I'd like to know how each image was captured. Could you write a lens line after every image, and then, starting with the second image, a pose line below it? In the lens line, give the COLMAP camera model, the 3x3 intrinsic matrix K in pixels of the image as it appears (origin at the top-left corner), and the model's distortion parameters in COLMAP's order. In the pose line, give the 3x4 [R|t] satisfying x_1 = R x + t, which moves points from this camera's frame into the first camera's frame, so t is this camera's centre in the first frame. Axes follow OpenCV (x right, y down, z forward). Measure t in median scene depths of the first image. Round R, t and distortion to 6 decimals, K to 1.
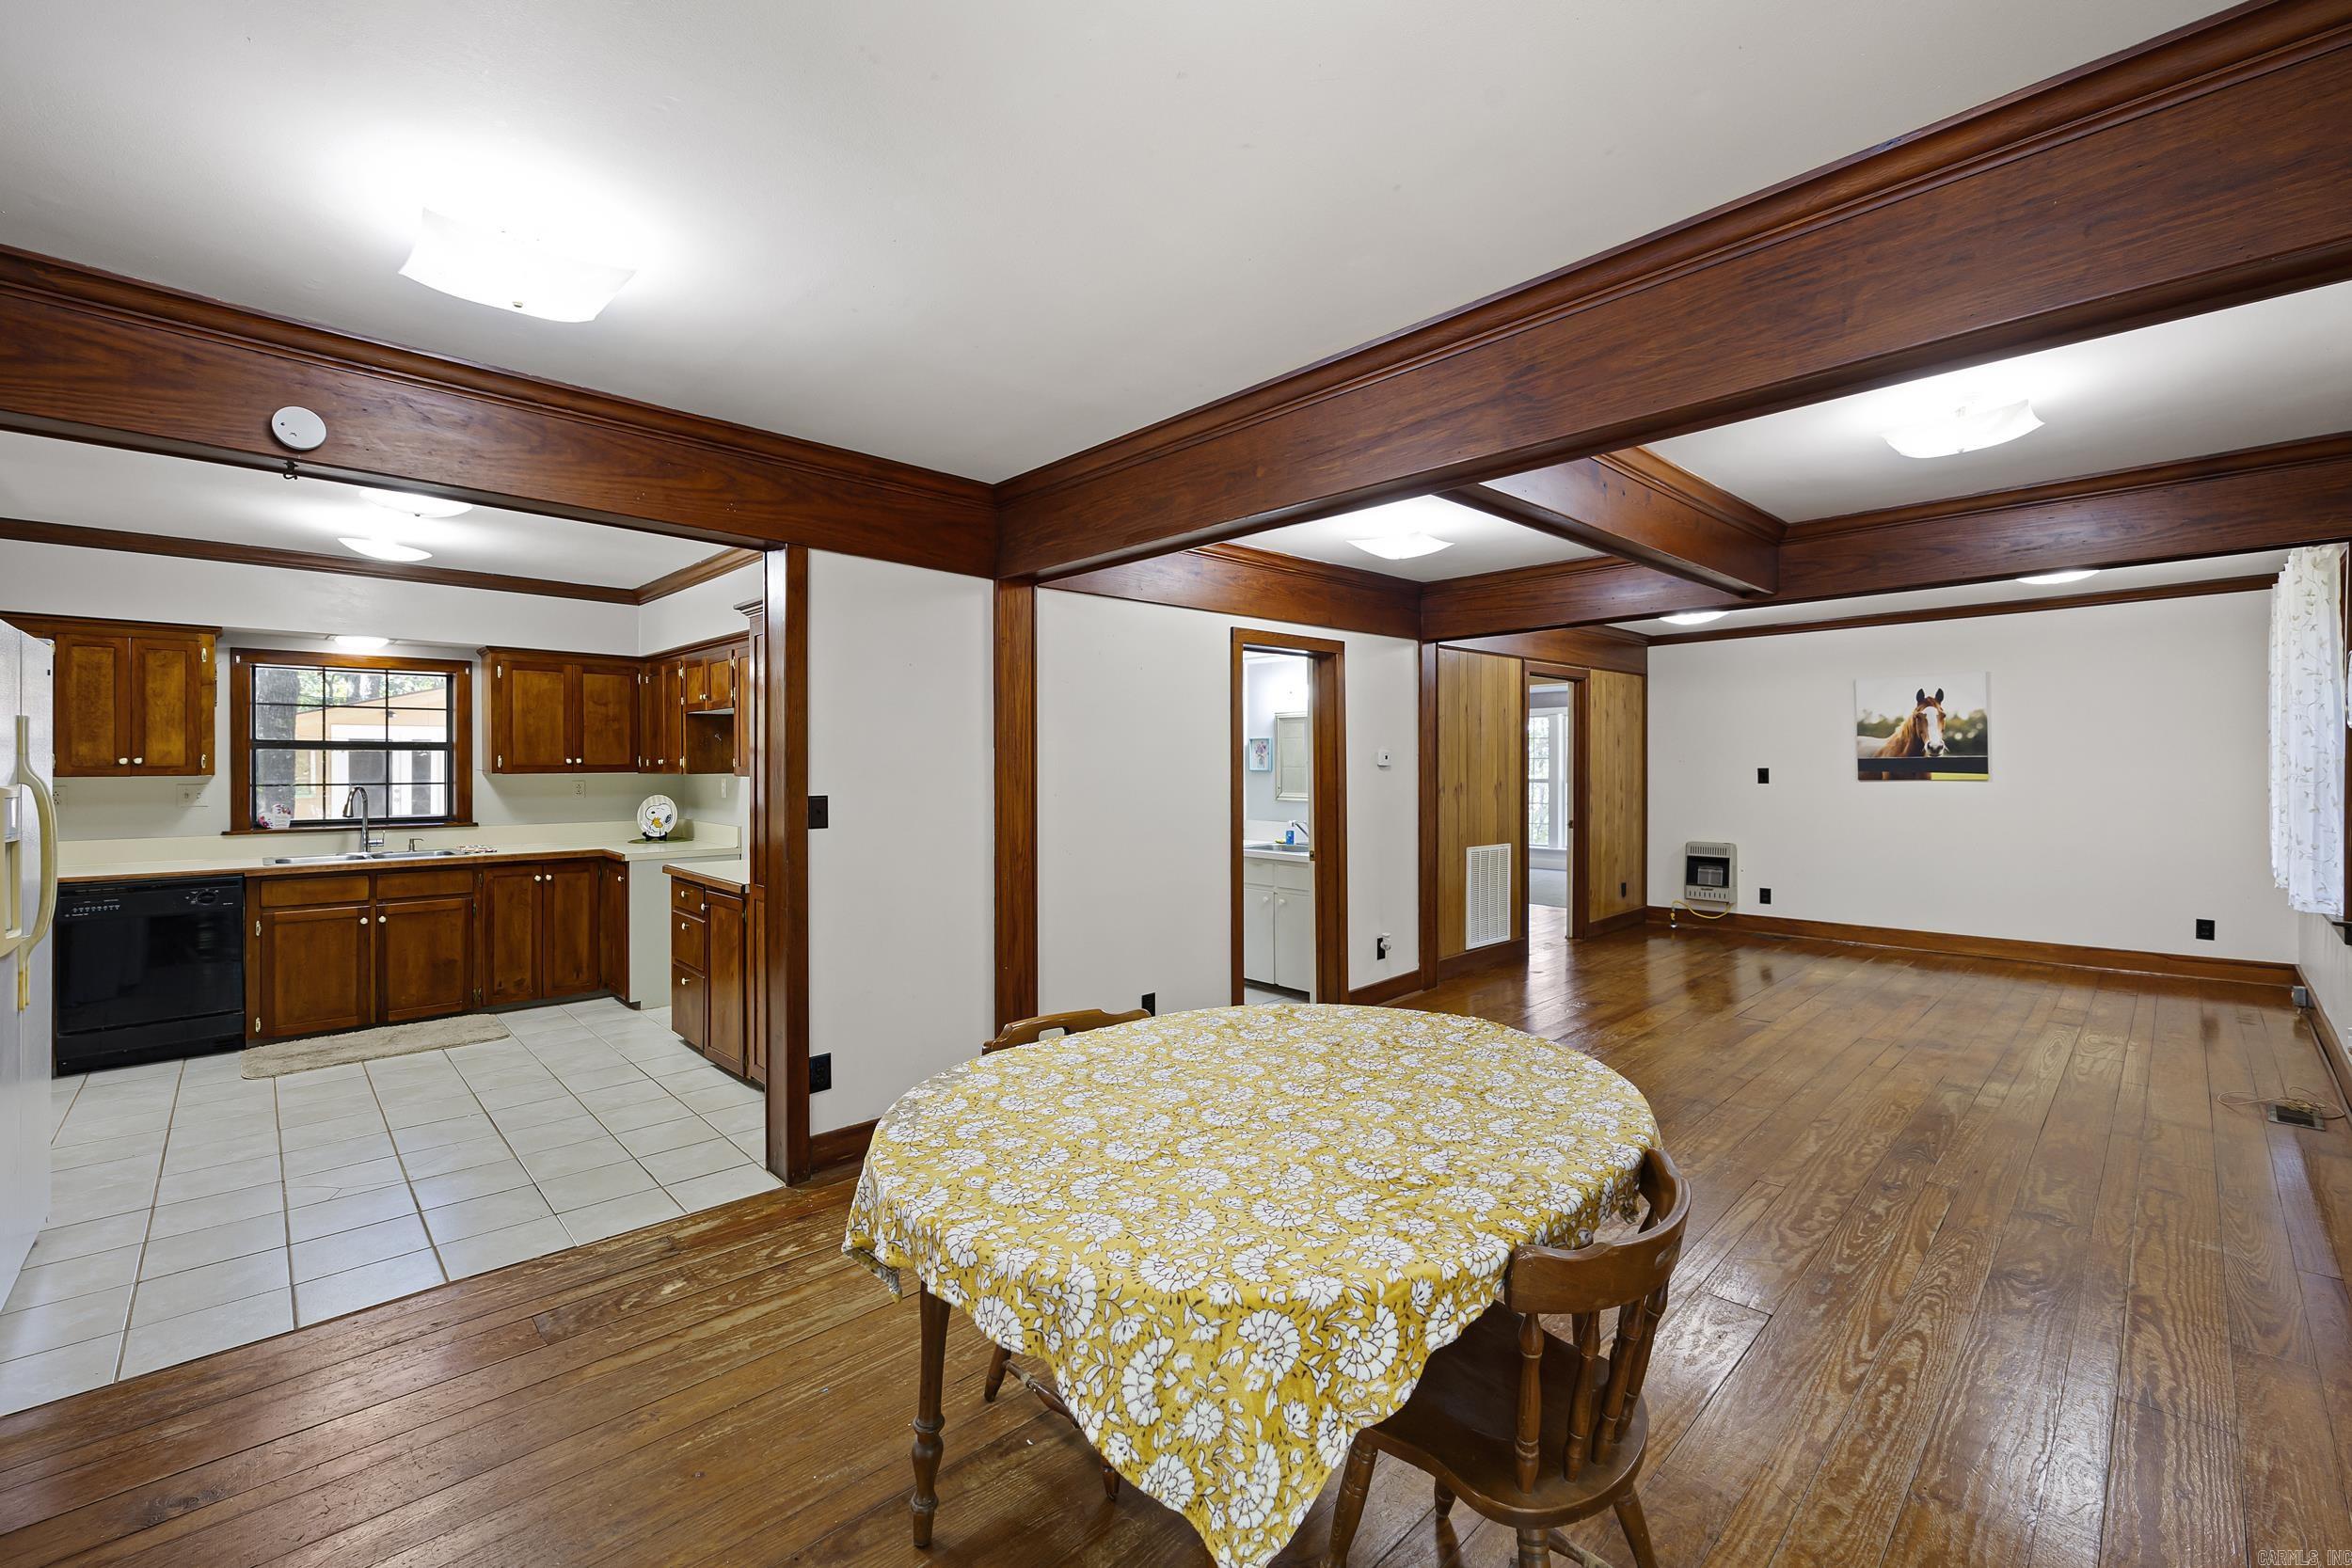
lens RADIAL K [[965.0, 0, 1159.1], [0, 965.0, 764.2], [0, 0, 1]] dist [-0.000720, -0.000366]
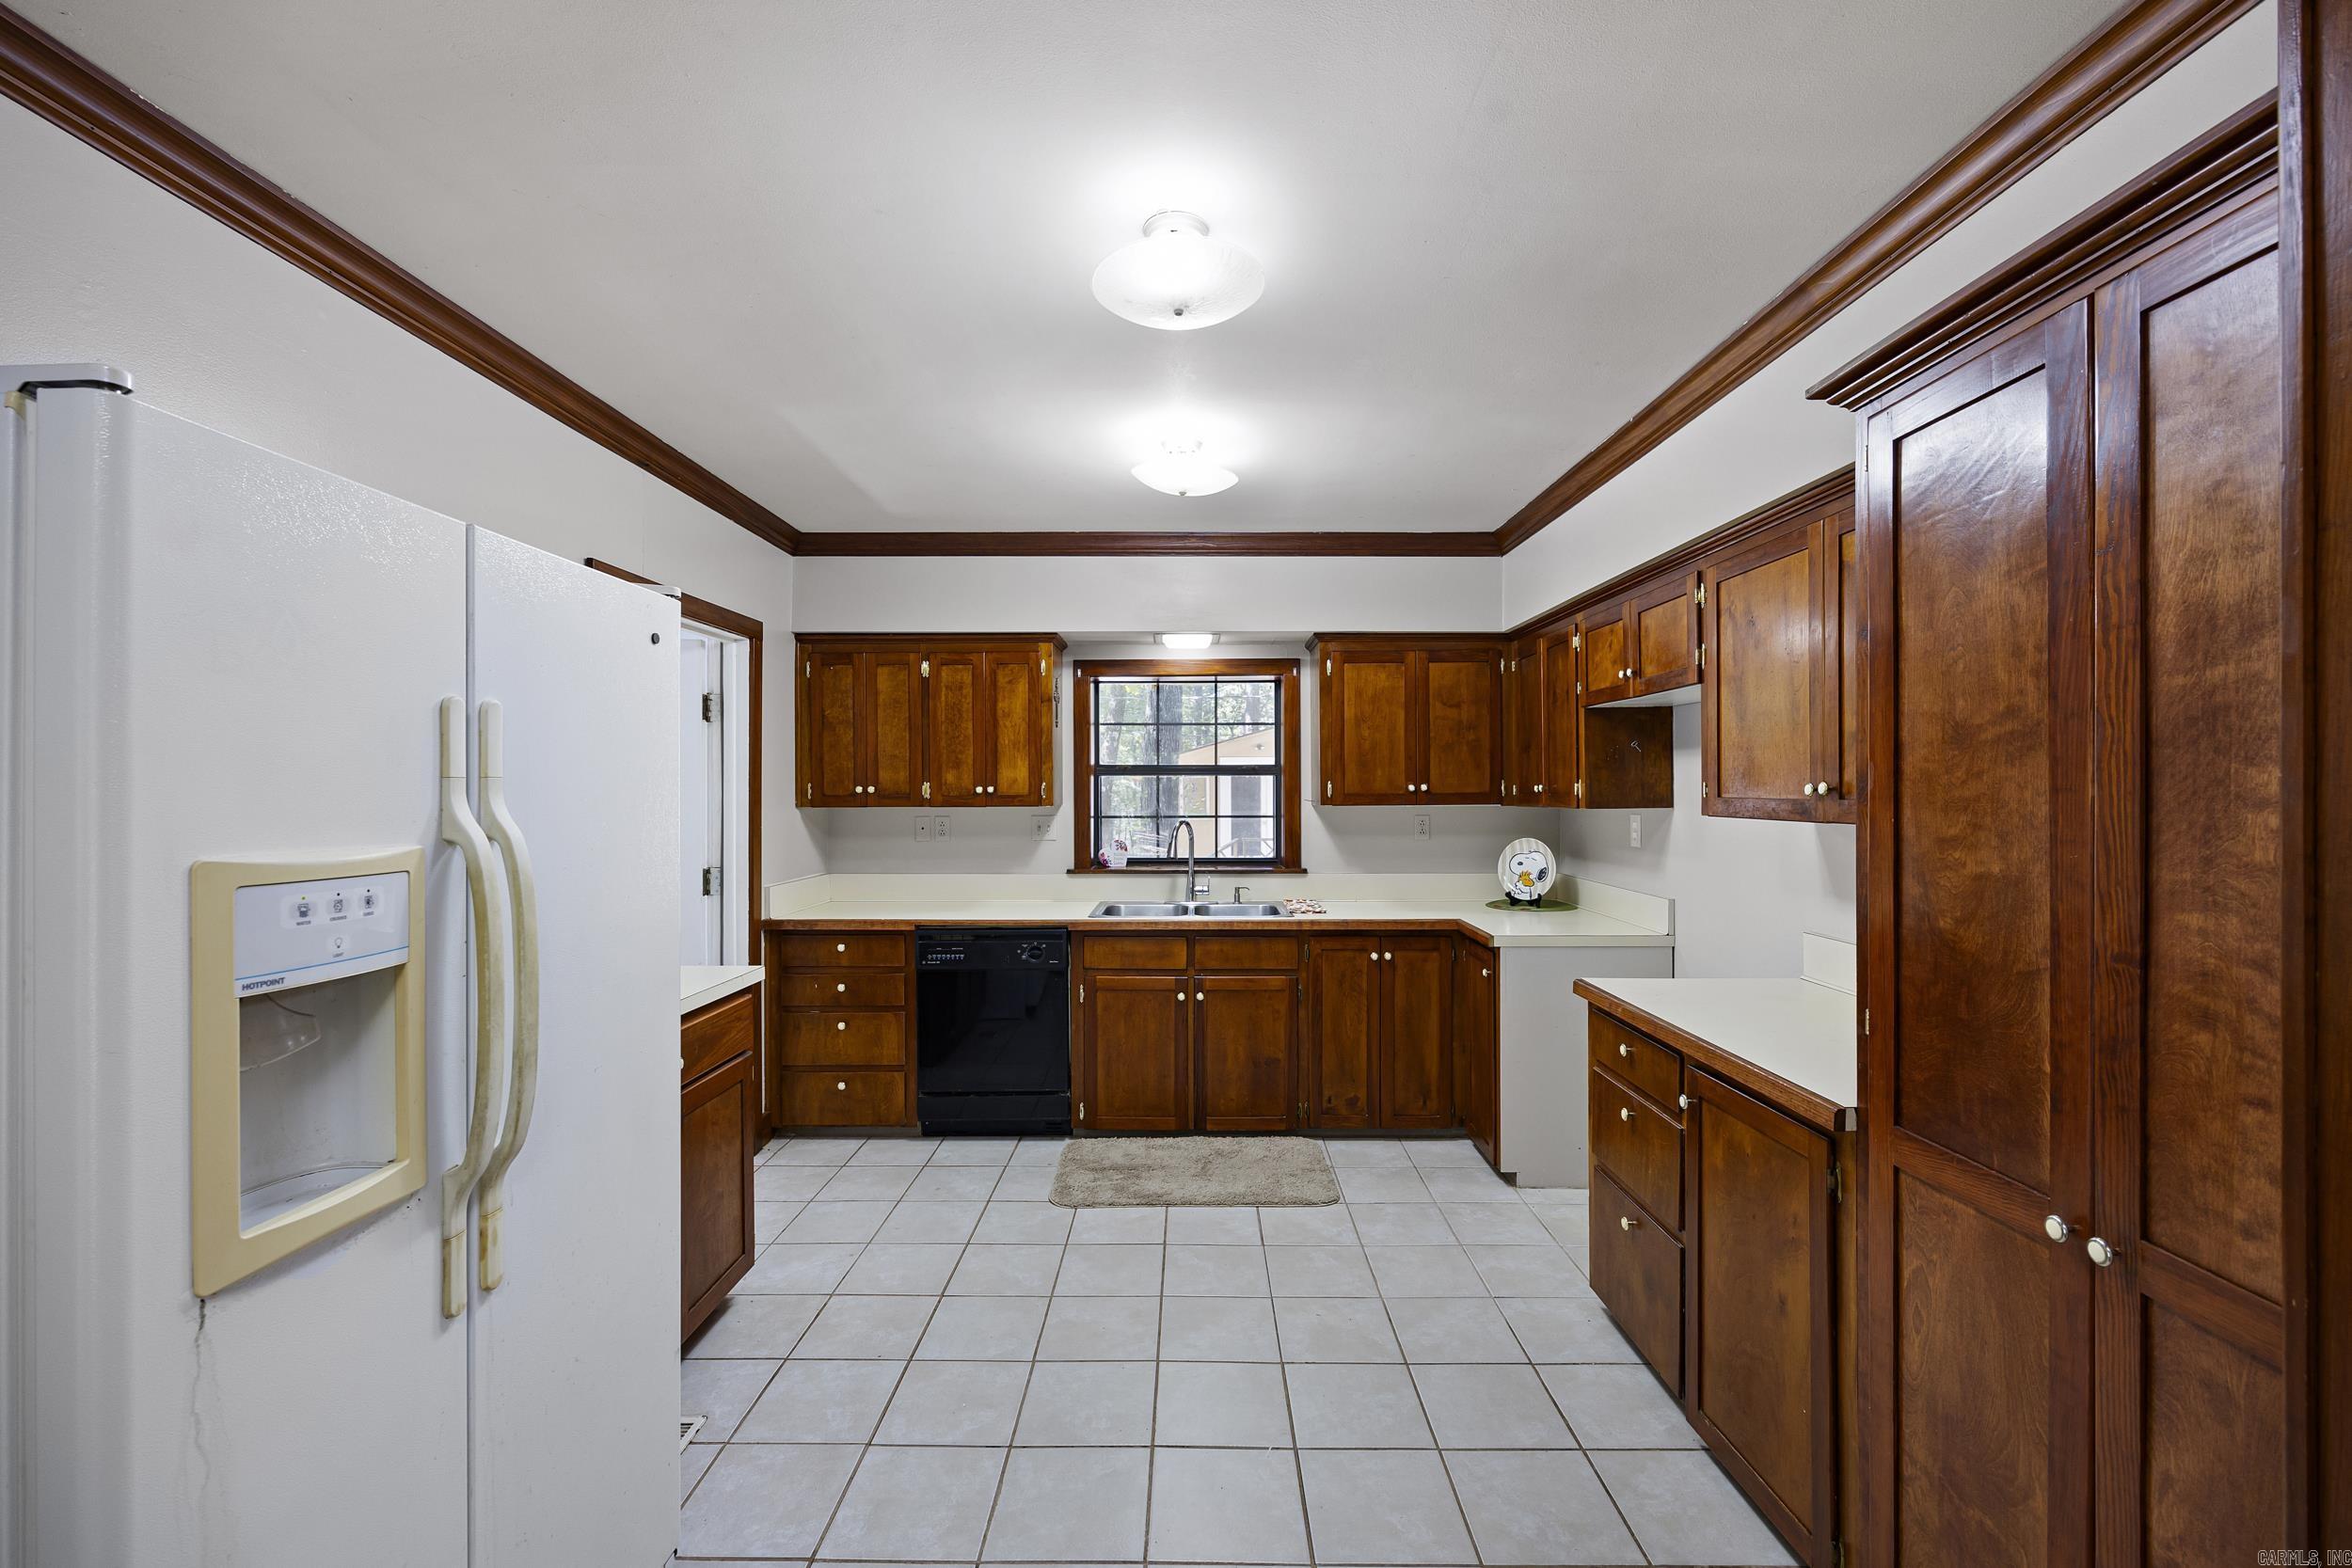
lens RADIAL K [[965.0, 0, 1185.4], [0, 965.0, 794.1], [0, 0, 1]] dist [-0.000720, -0.000366]
pose [[0.723430, -0.000395, -0.690398, -0.262860], [0.002455, 0.999995, 0.002001, -0.000620], [0.690394, -0.003143, 0.723427, 0.403975]]
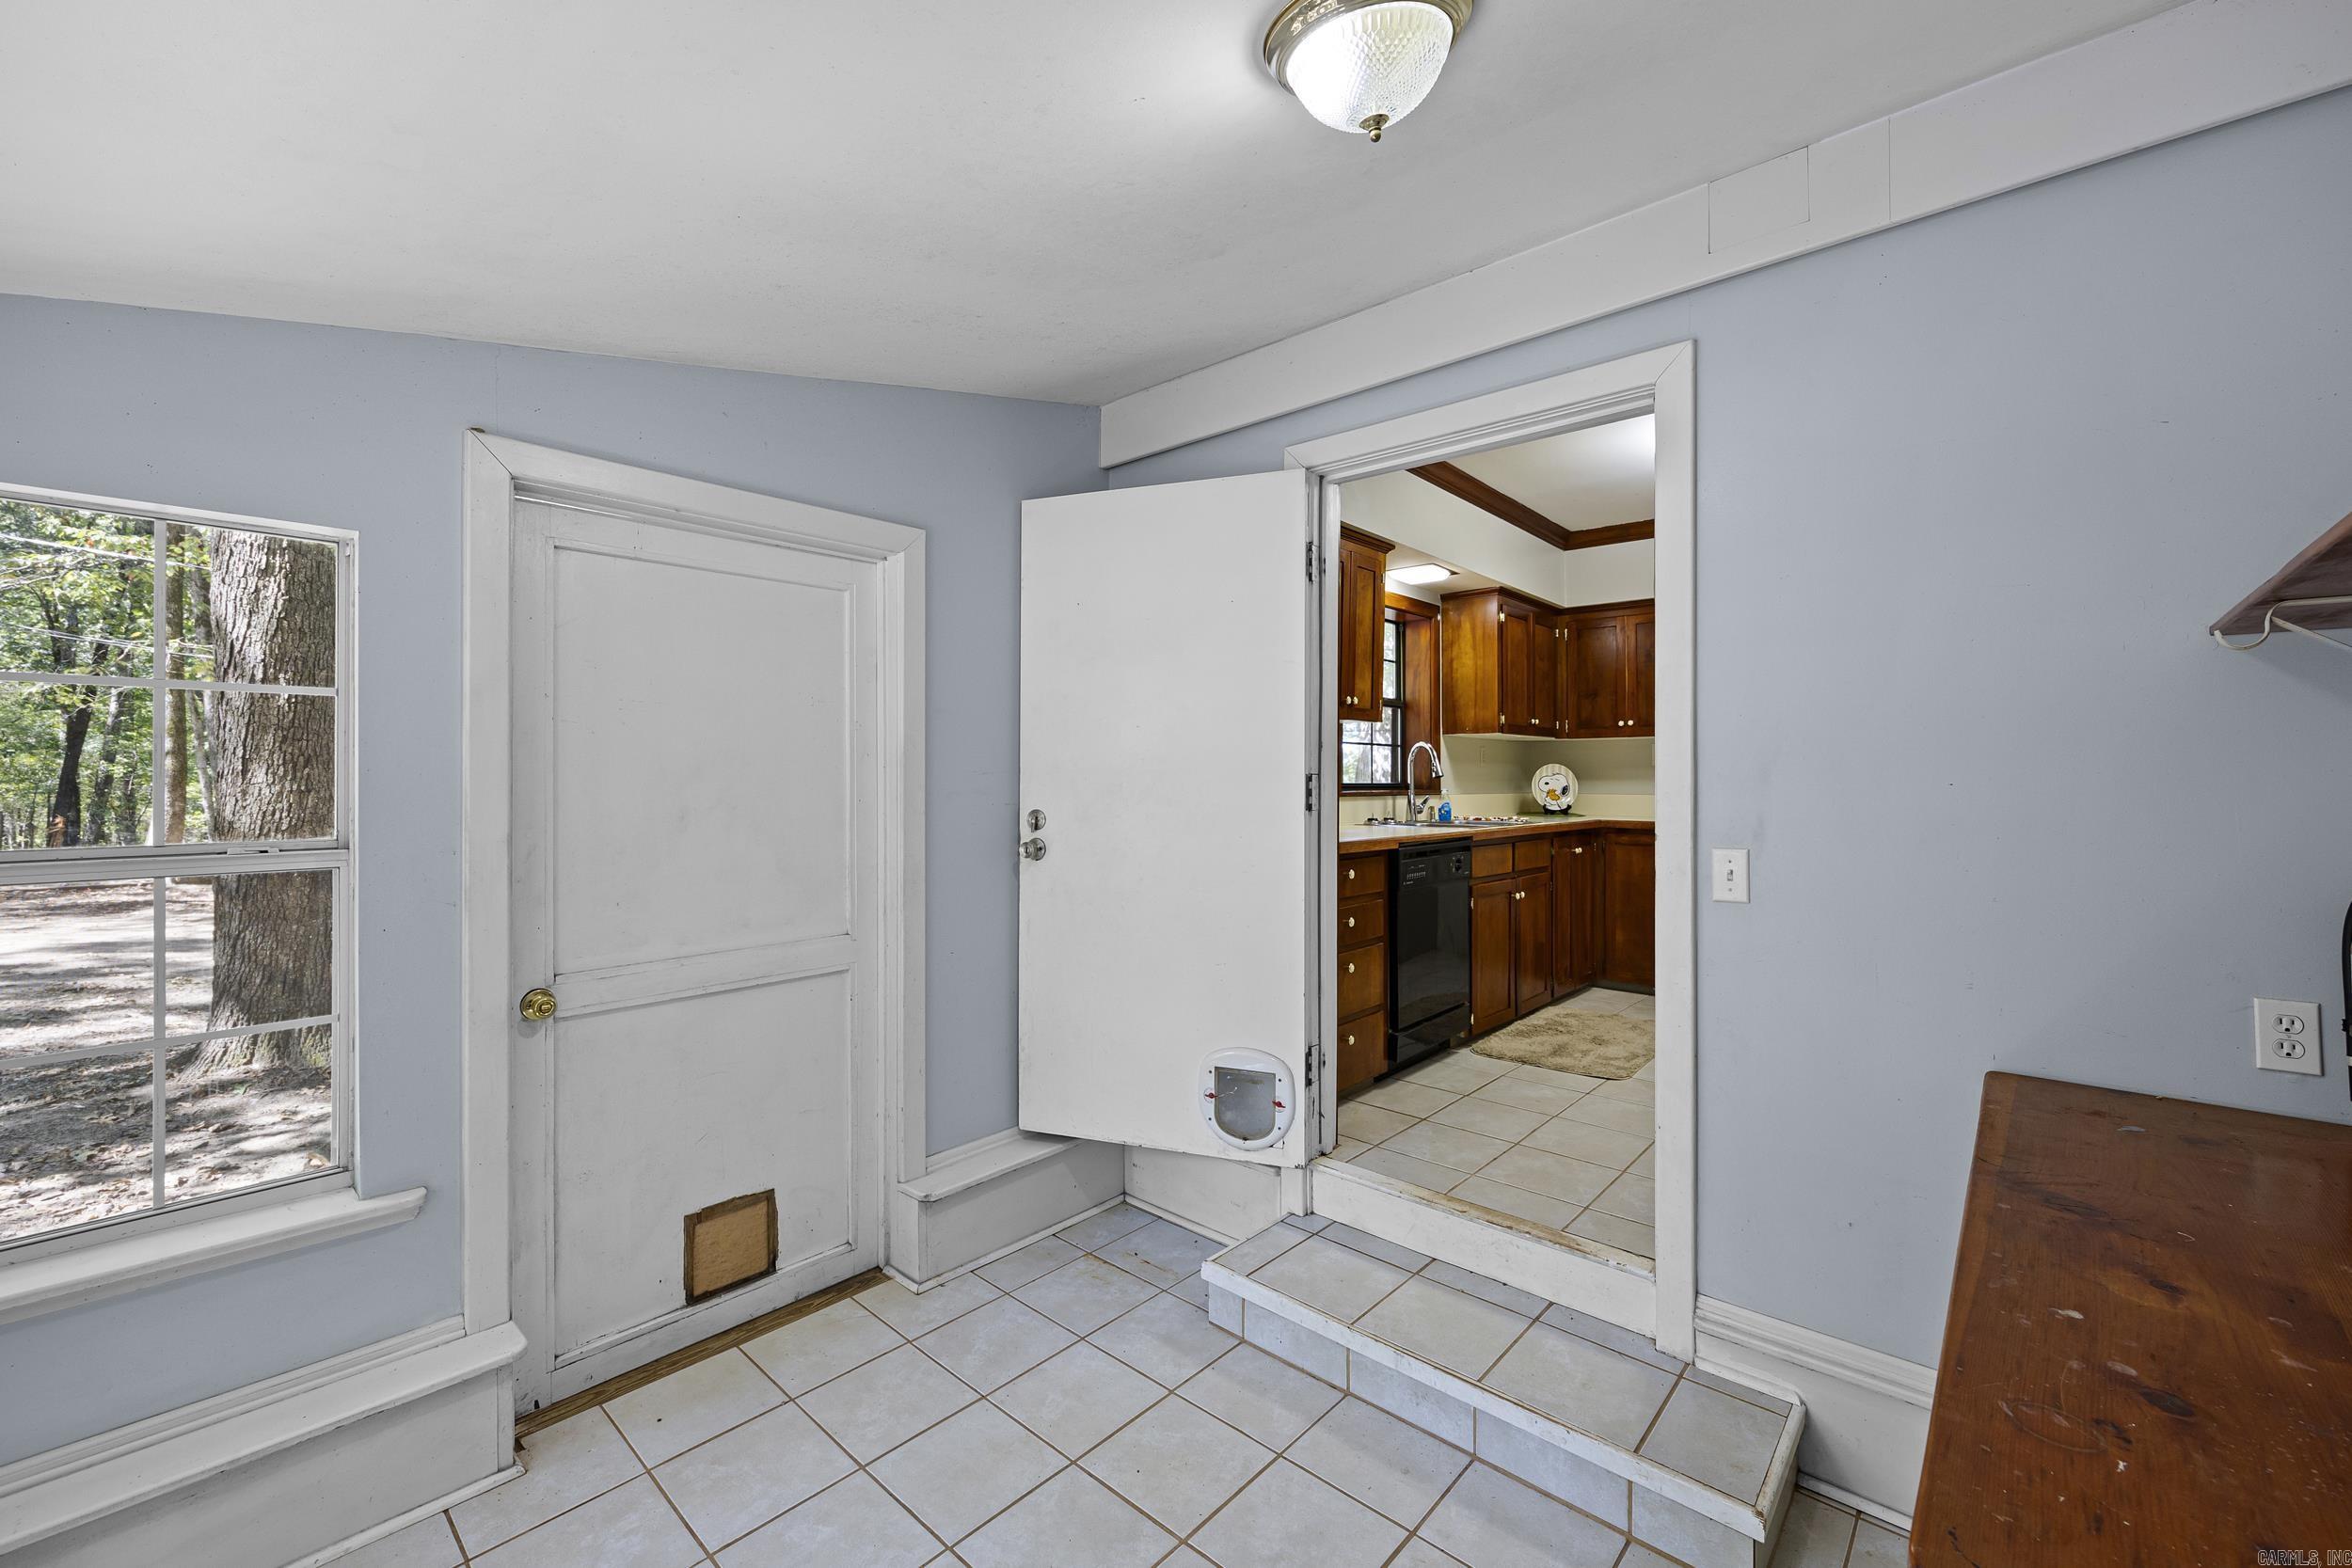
lens RADIAL K [[965.0, 0, 1185.0], [0, 965.0, 775.8], [0, 0, 1]] dist [-0.000720, -0.000366]
pose [[0.995951, 0.002375, 0.089861, -1.083149], [-0.002107, 0.999993, -0.003081, 0.053625], [-0.089868, 0.002879, 0.995950, 0.159997]]
